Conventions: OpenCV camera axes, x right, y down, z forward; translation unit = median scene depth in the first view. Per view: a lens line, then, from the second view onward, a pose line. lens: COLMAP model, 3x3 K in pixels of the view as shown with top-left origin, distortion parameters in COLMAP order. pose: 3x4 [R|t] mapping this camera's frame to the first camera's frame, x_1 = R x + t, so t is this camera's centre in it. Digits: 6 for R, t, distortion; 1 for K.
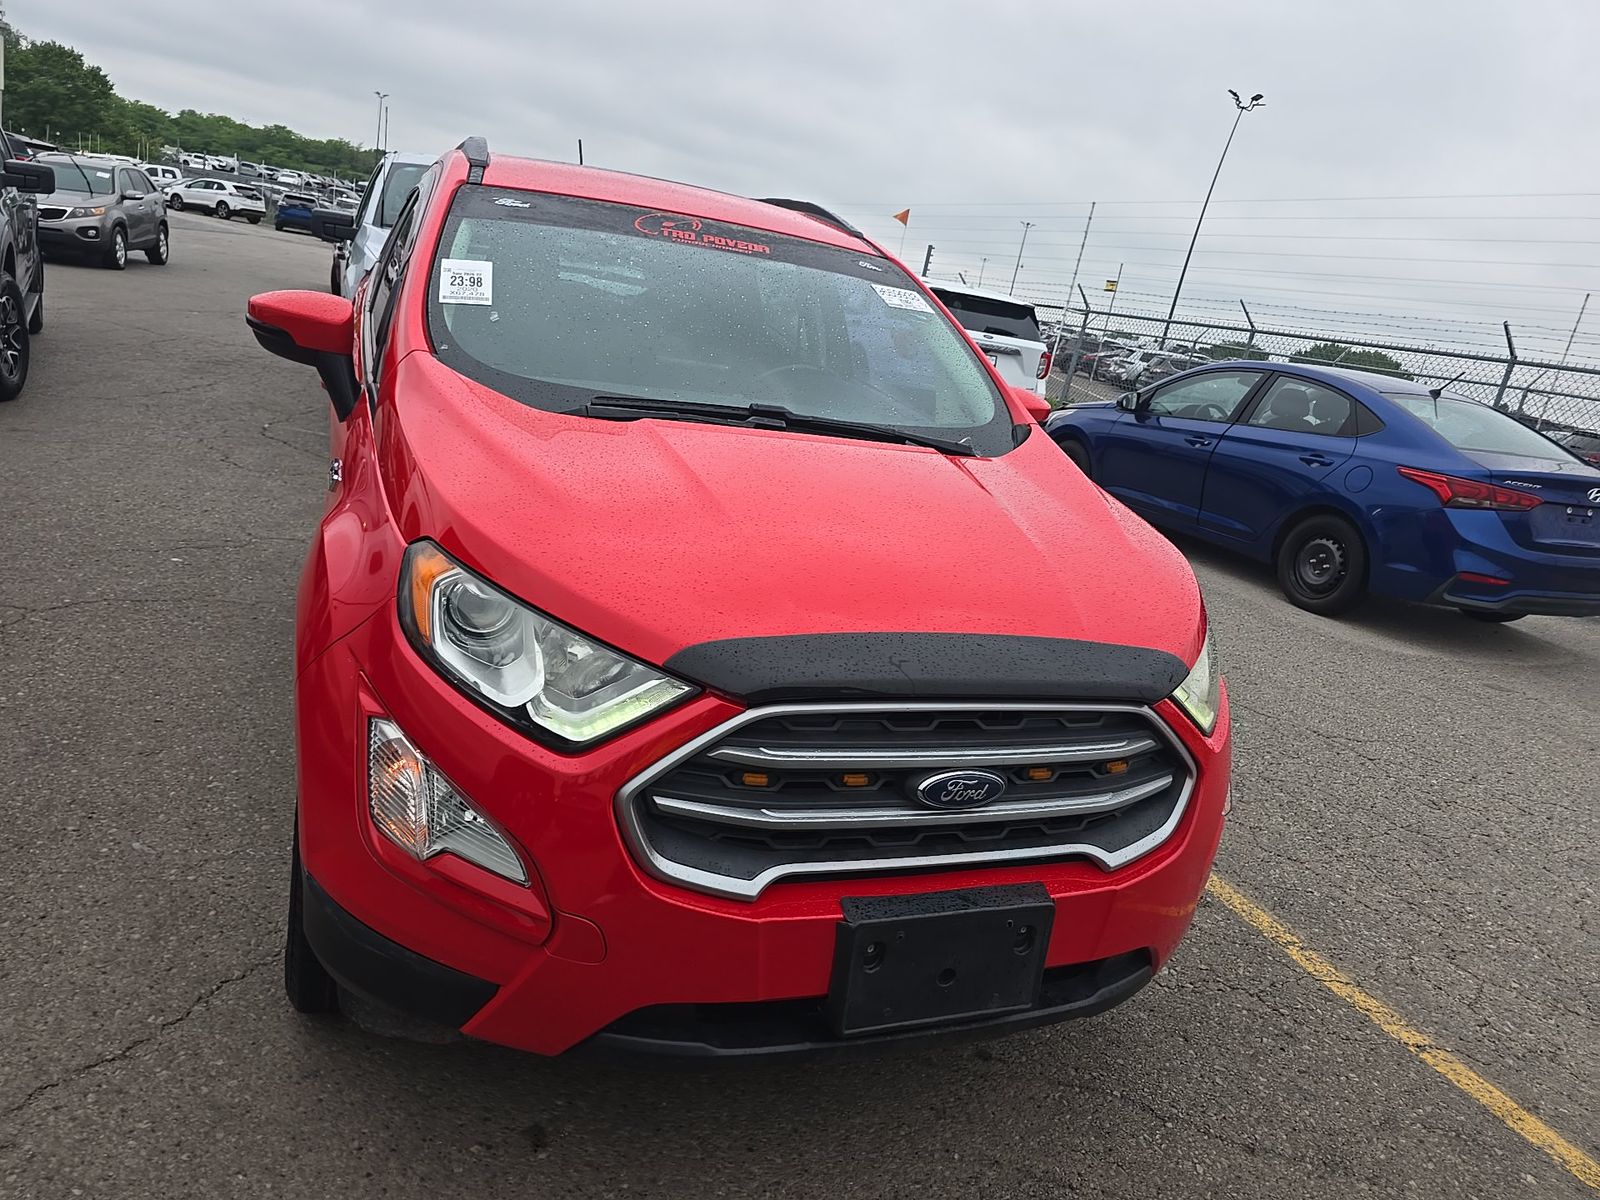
lens RADIAL K [[1079.3, 0, 802.3], [0, 1079.3, 595.3], [0, 0, 1]] dist [0.045999, -0.043637]
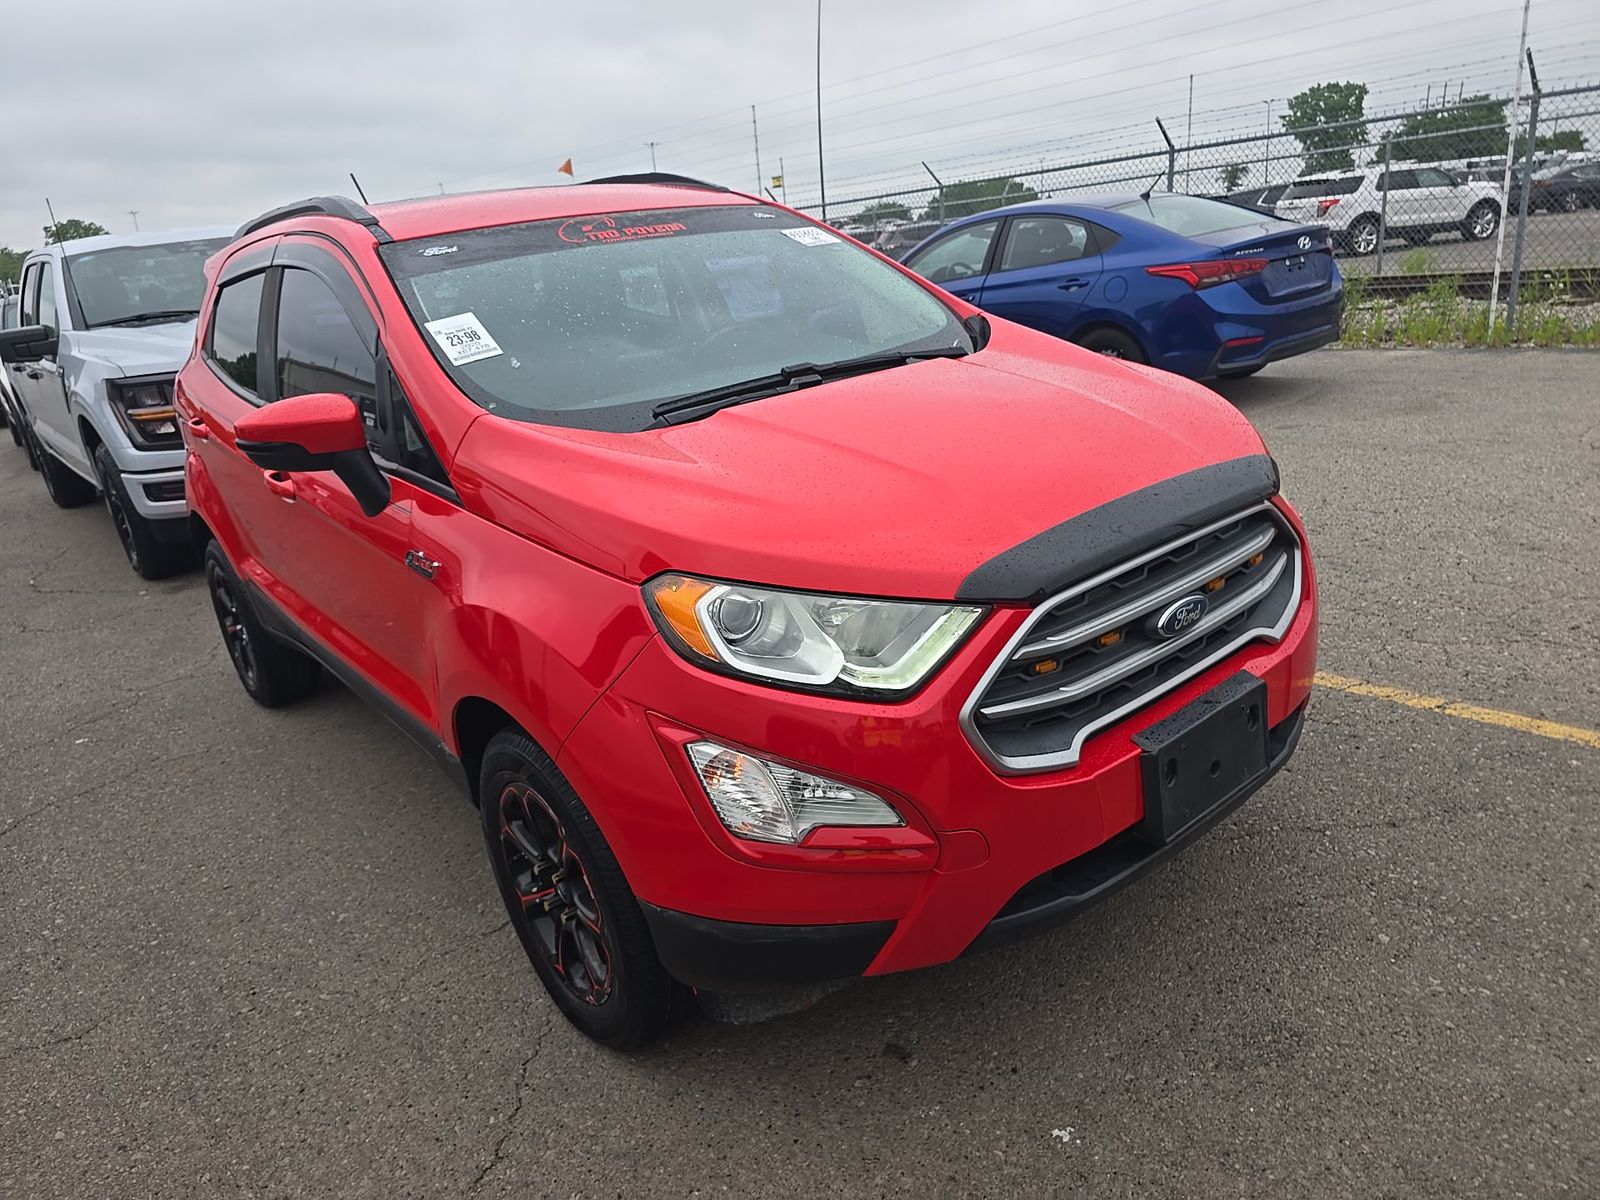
lens RADIAL K [[1079.3, 0, 791.6], [0, 1079.3, 599.6], [0, 0, 1]] dist [0.045999, -0.043637]
pose [[0.917176, -0.343865, 0.201359, -0.332535], [0.331365, 0.938819, 0.093899, -0.061897], [-0.221328, -0.019398, 0.975006, -0.037611]]
